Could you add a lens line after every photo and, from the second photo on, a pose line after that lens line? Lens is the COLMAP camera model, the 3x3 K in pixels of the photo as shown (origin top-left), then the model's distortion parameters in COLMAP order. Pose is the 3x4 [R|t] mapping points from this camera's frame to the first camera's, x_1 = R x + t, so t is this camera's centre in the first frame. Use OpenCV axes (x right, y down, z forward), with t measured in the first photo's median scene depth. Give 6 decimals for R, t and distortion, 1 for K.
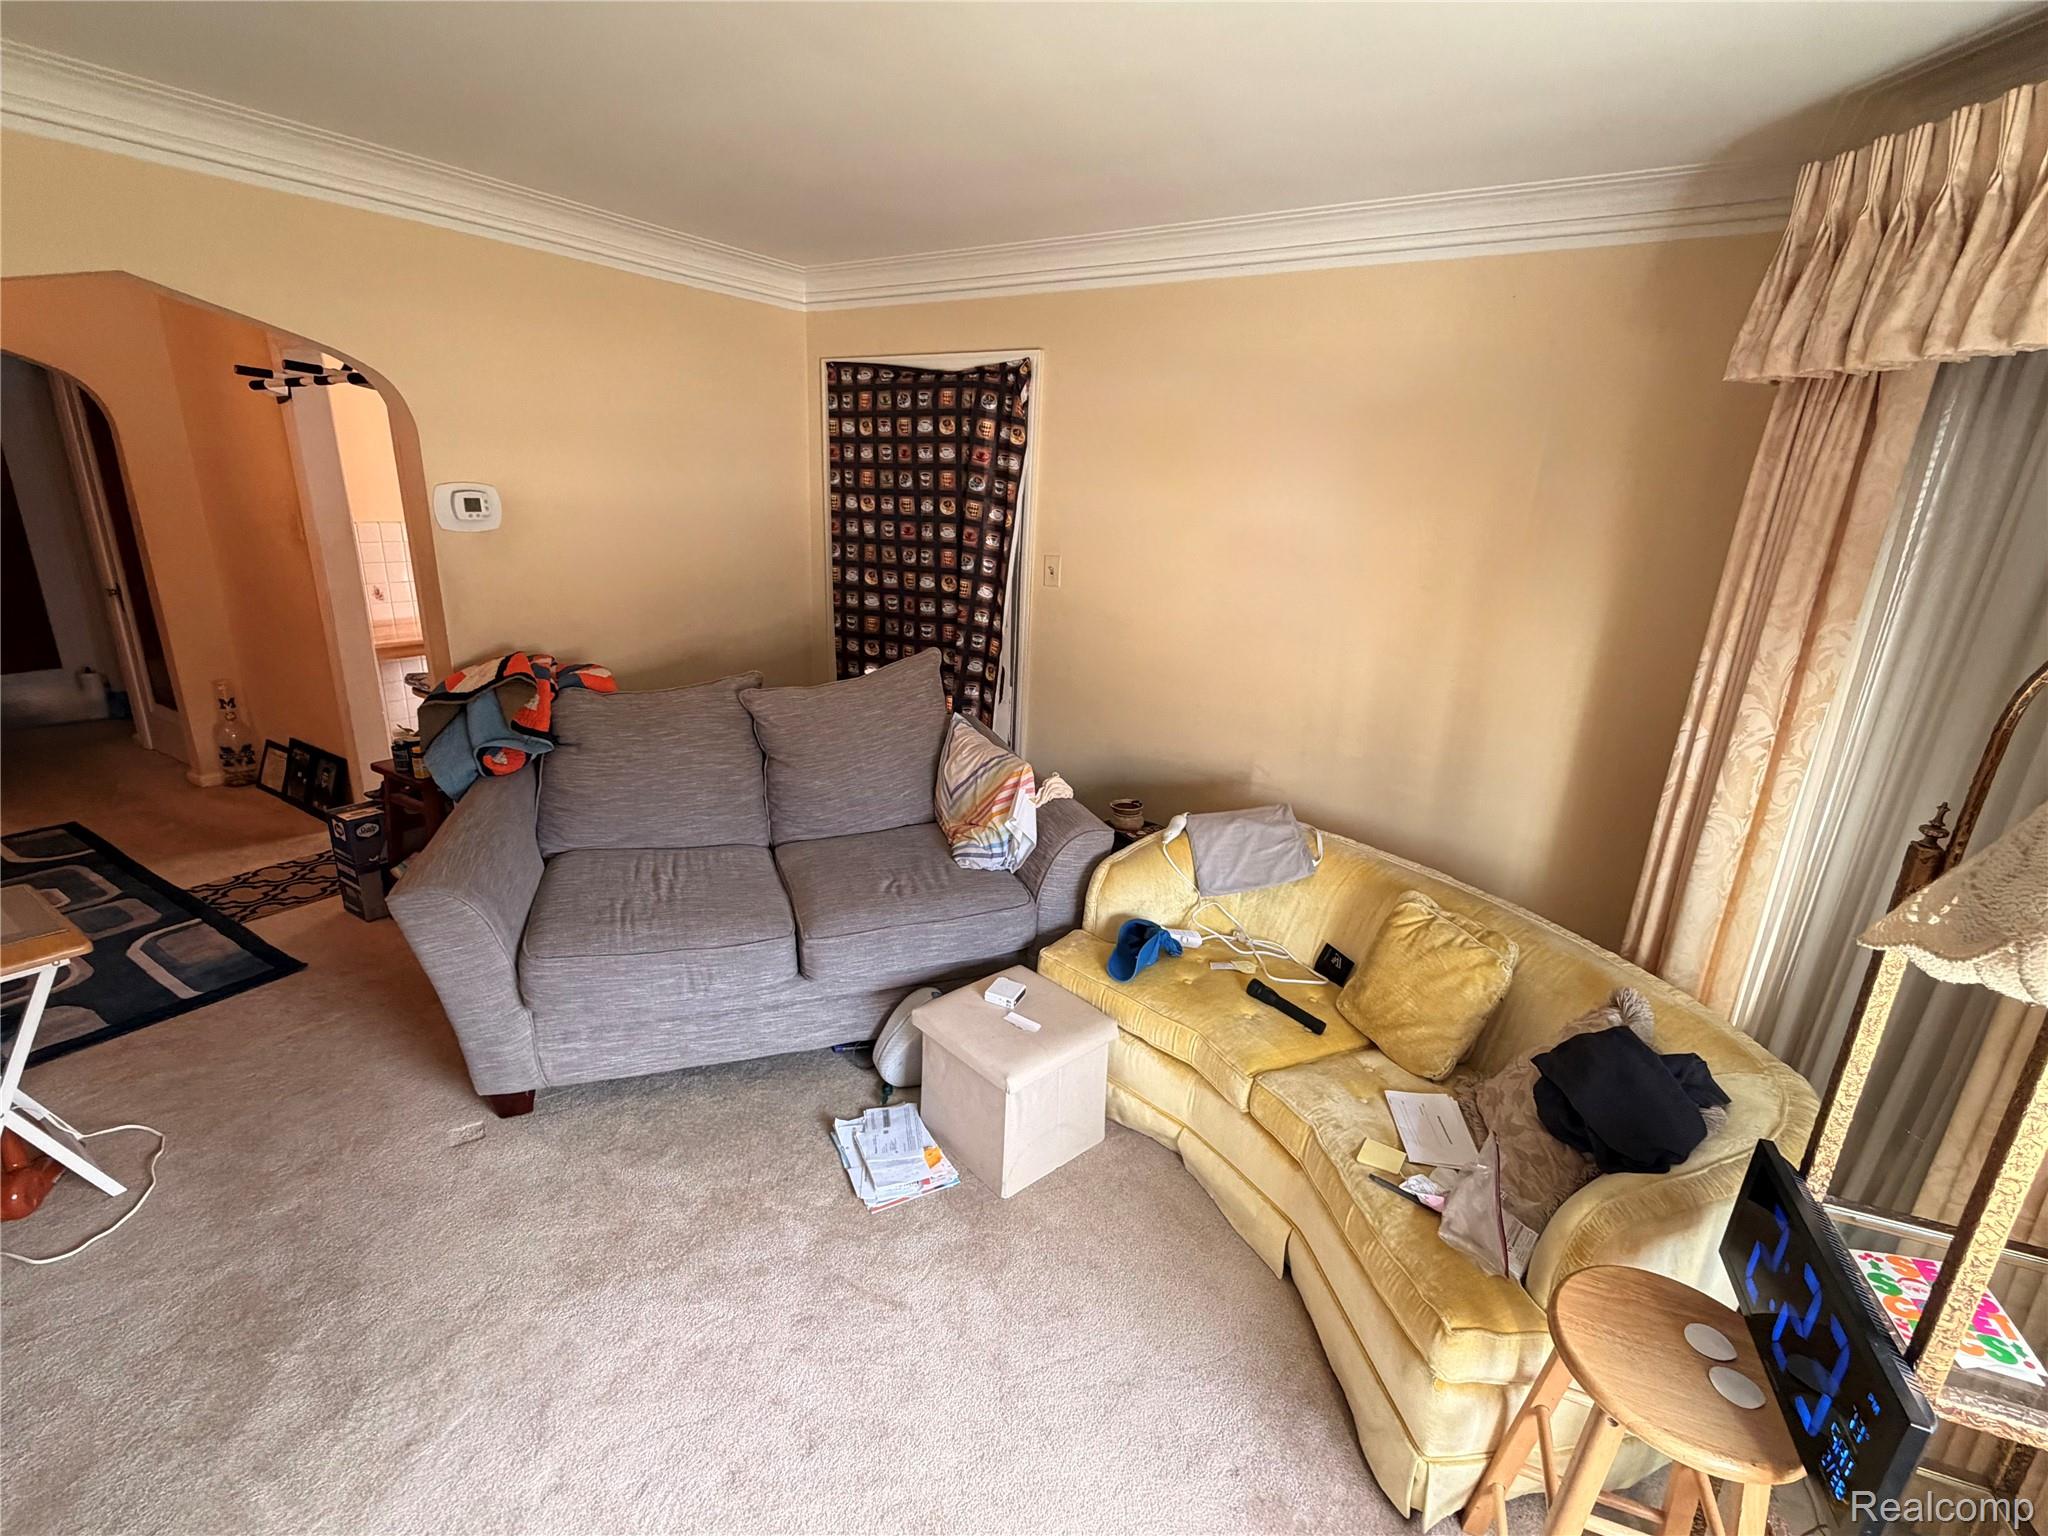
lens RADIAL K [[936.1, 0, 1024.0], [0, 936.1, 768.0], [0, 0, 1]] dist [-0.000262, 0.000524]
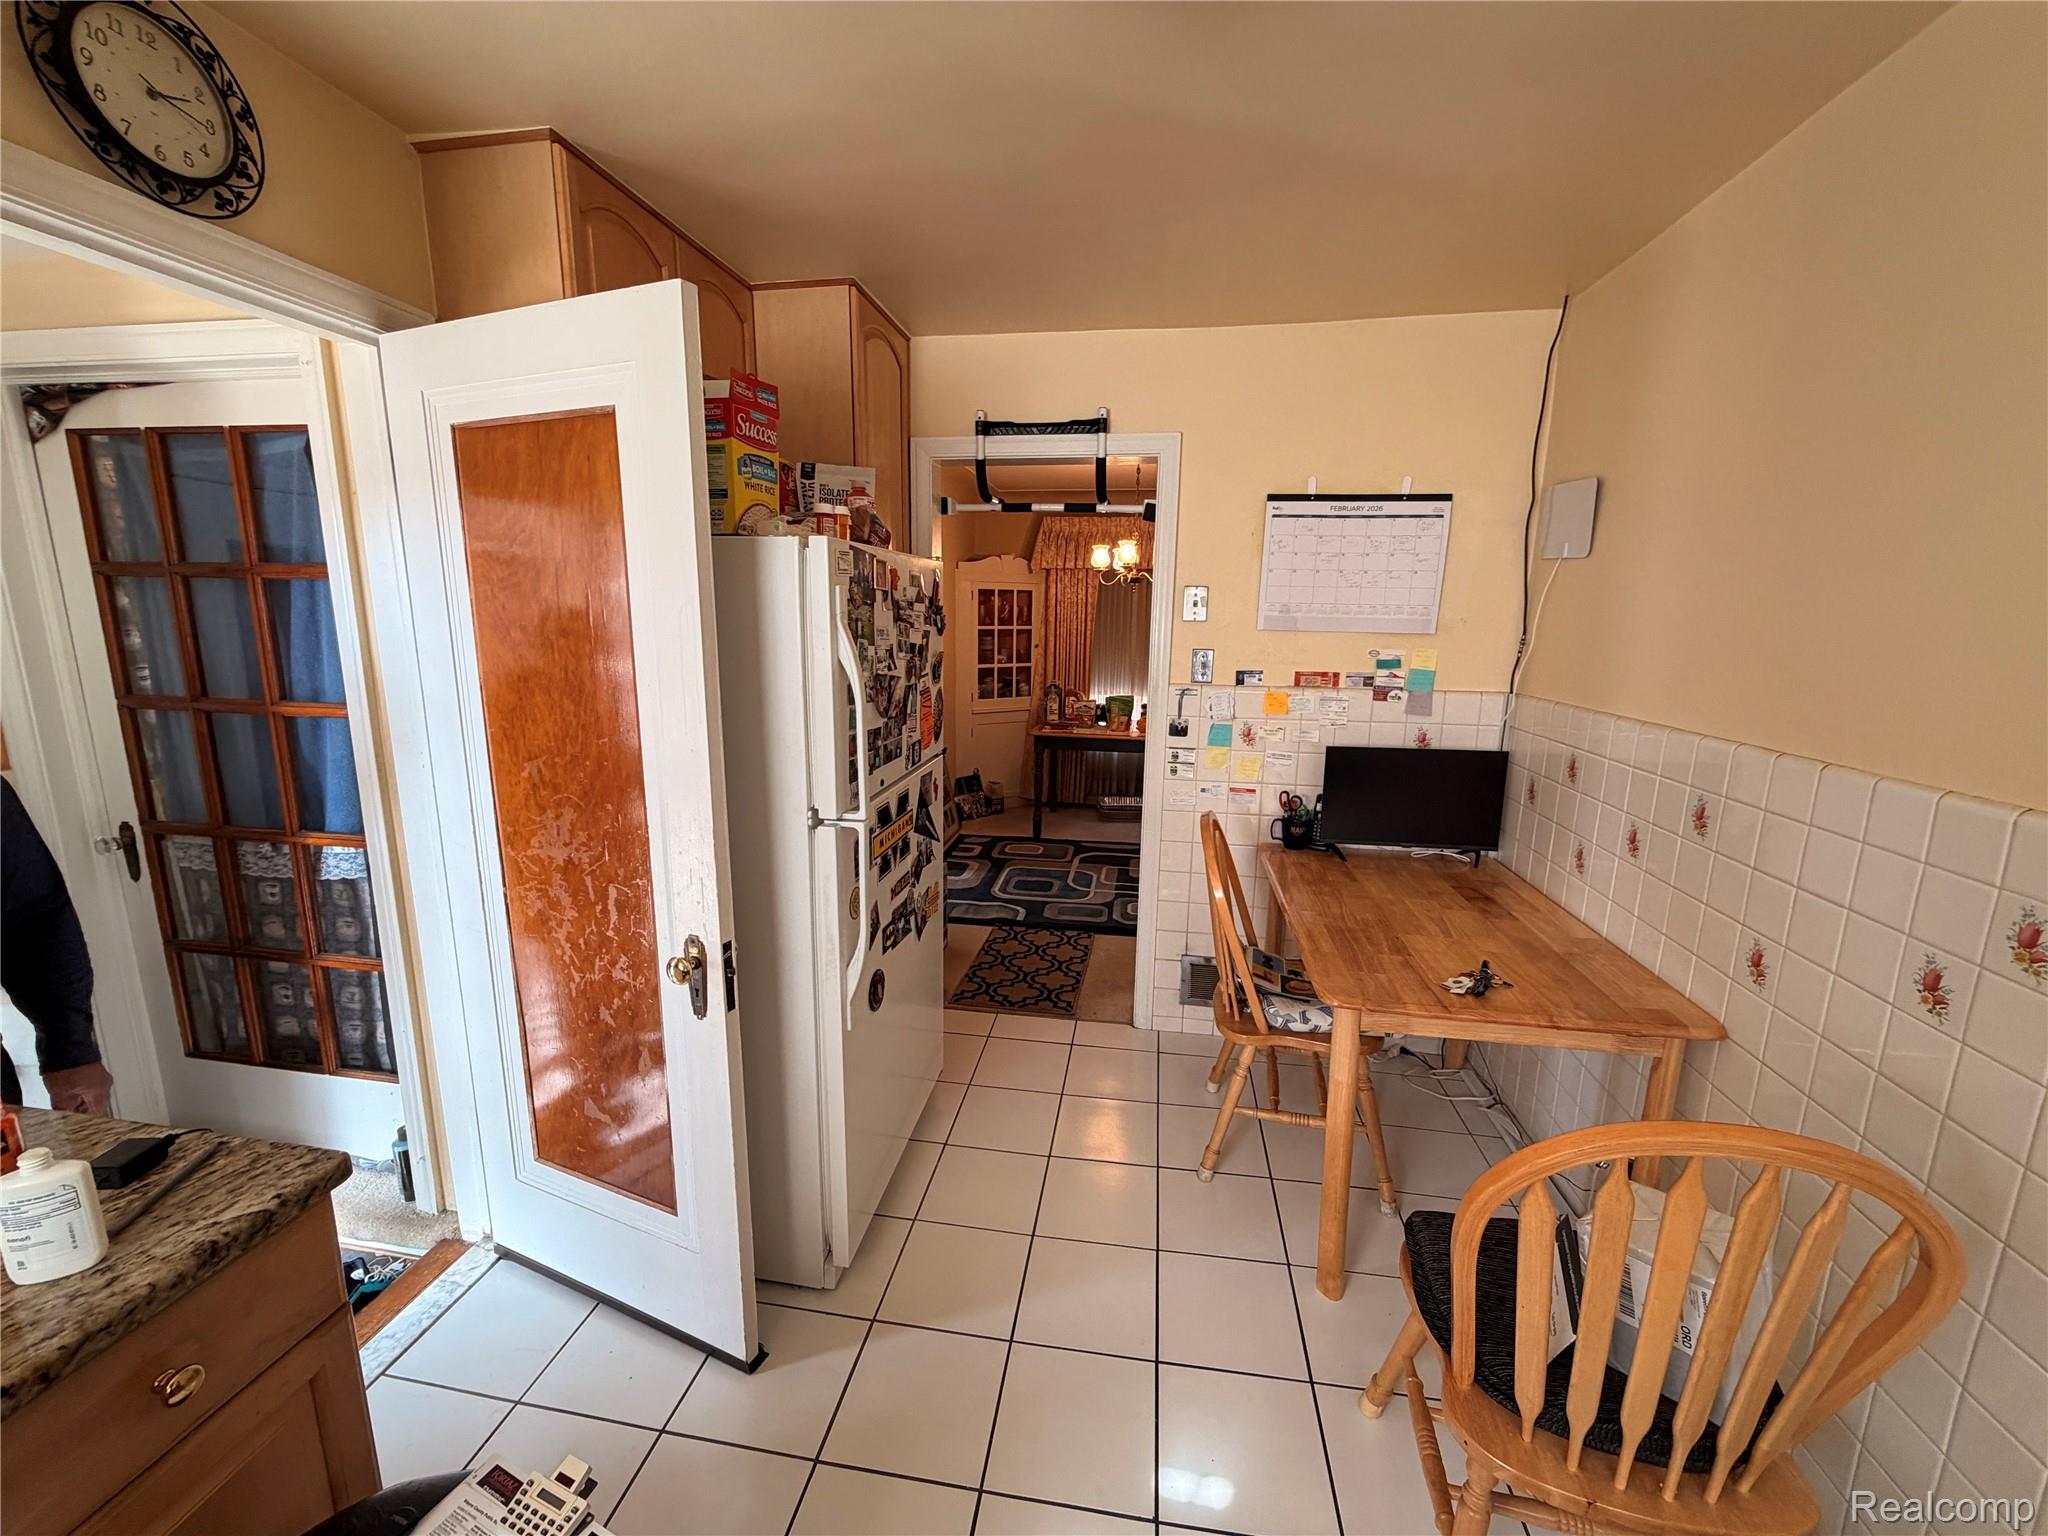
lens RADIAL K [[818.5, 0, 1024.0], [0, 818.5, 768.0], [0, 0, 1]] dist [0.001629, 0.000247]
pose [[-0.918331, 0.022963, -0.395146, -0.302732], [-0.164415, 0.885983, 0.433593, -0.402614], [0.360049, 0.463150, -0.809850, 1.354257]]
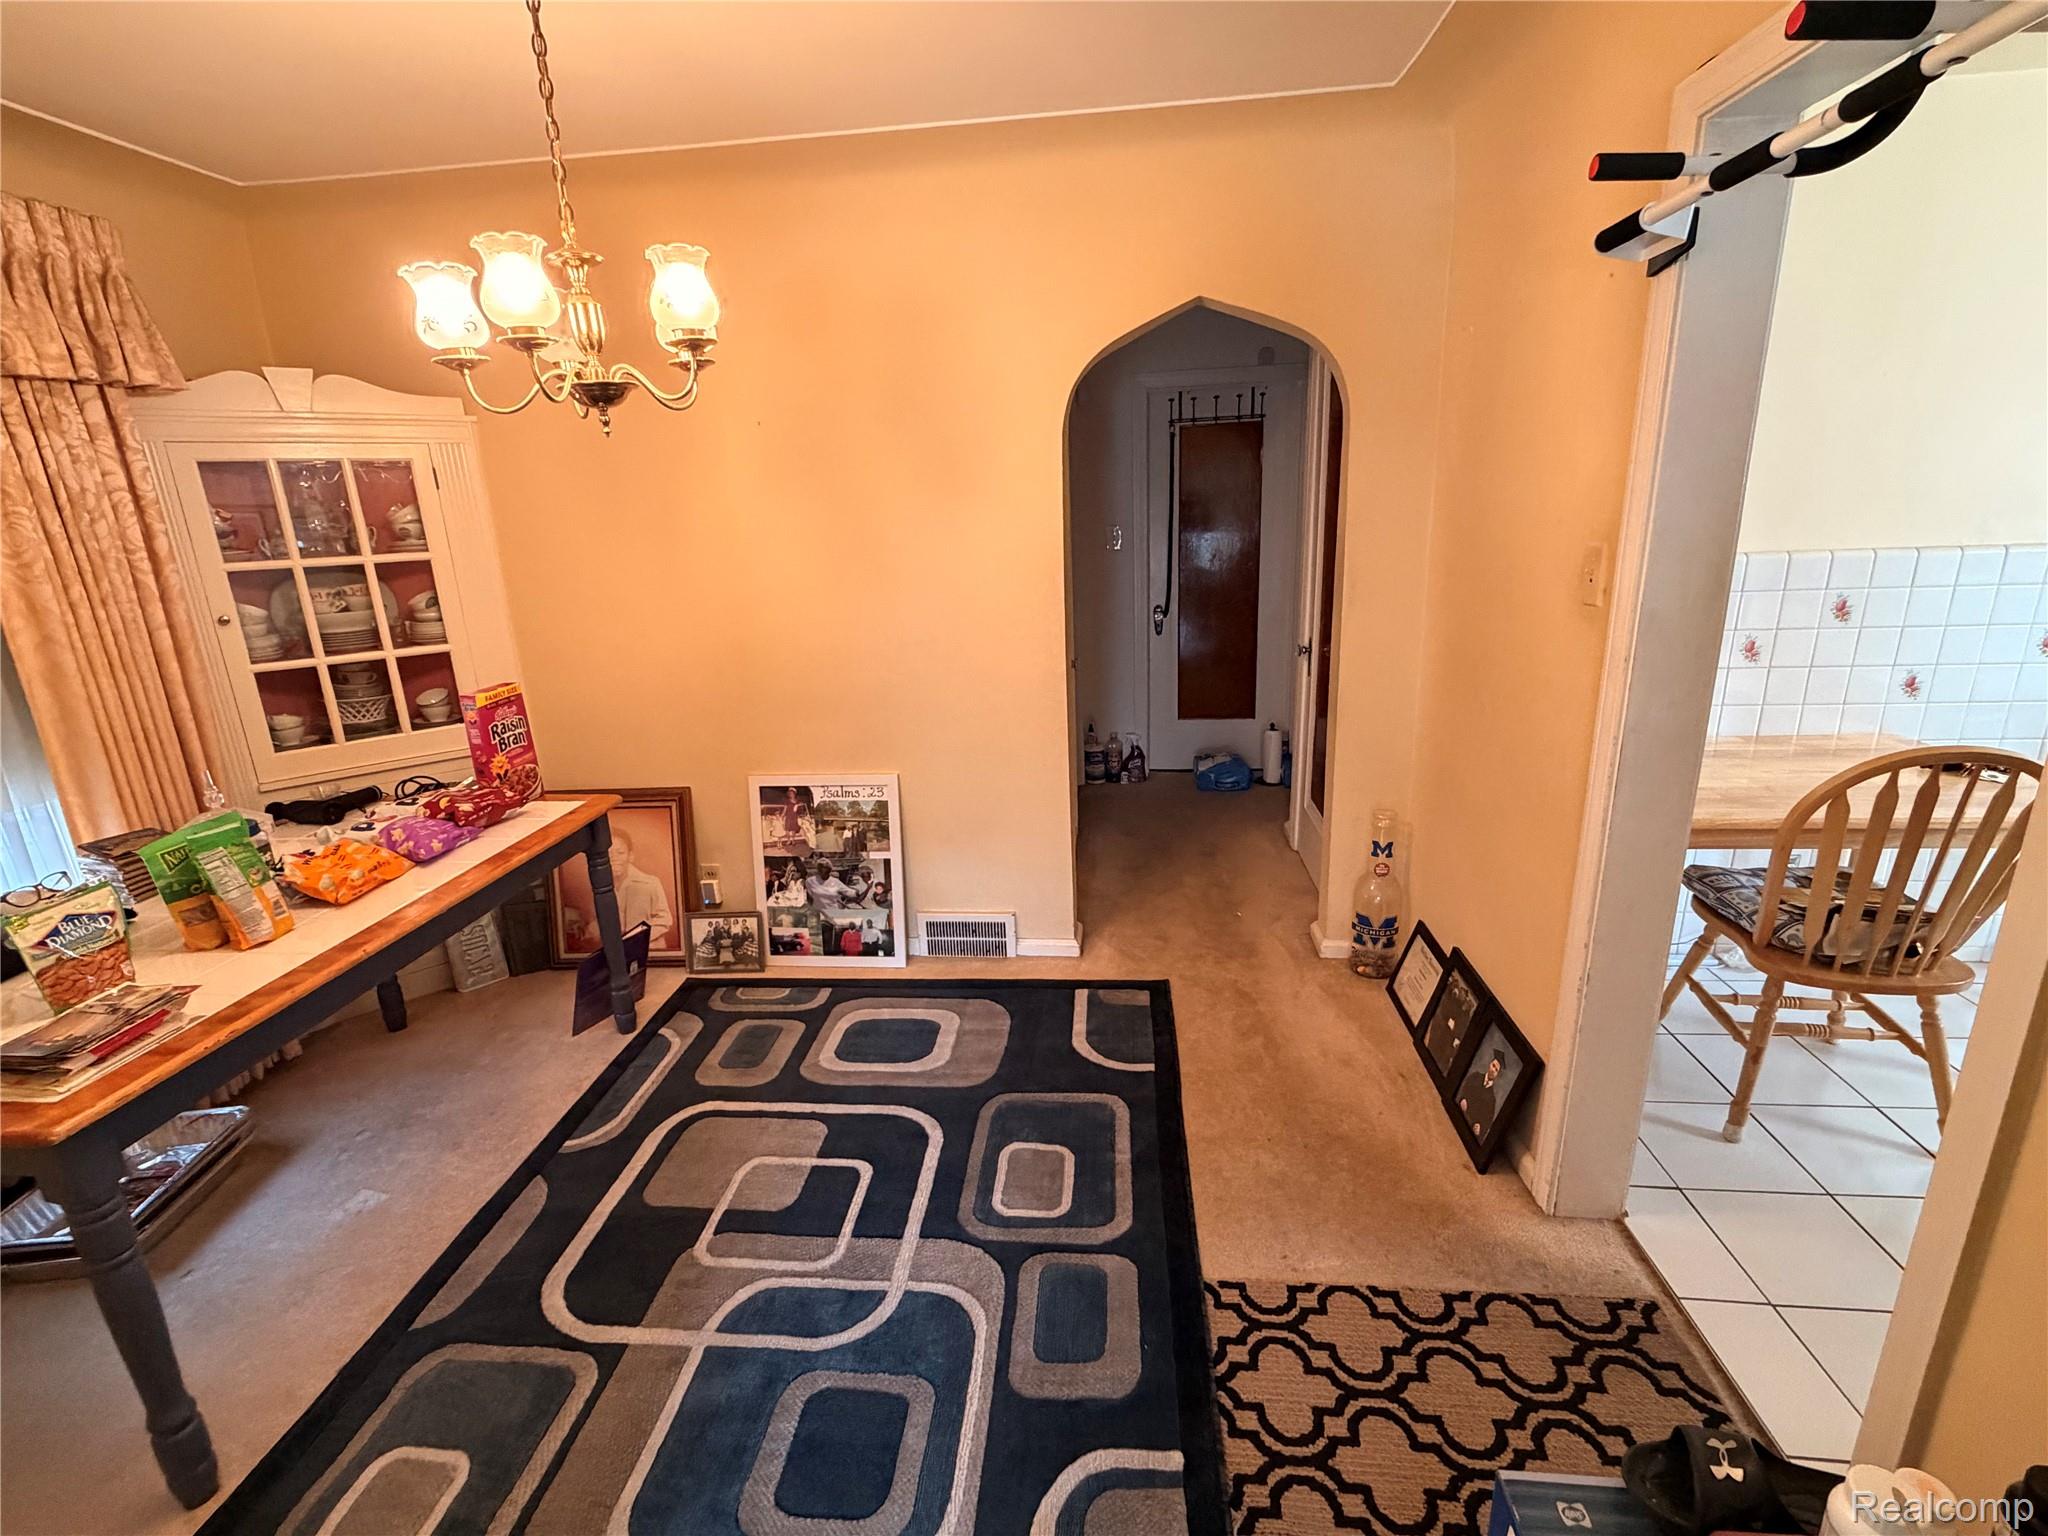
lens RADIAL K [[936.1, 0, 1024.0], [0, 936.1, 768.0], [0, 0, 1]] dist [-0.000262, 0.000524]
pose [[0.449501, 0.194261, -0.871901, -0.426918], [-0.214207, 0.971029, 0.105914, -0.136136], [0.867217, 0.139159, 0.478090, 0.489095]]
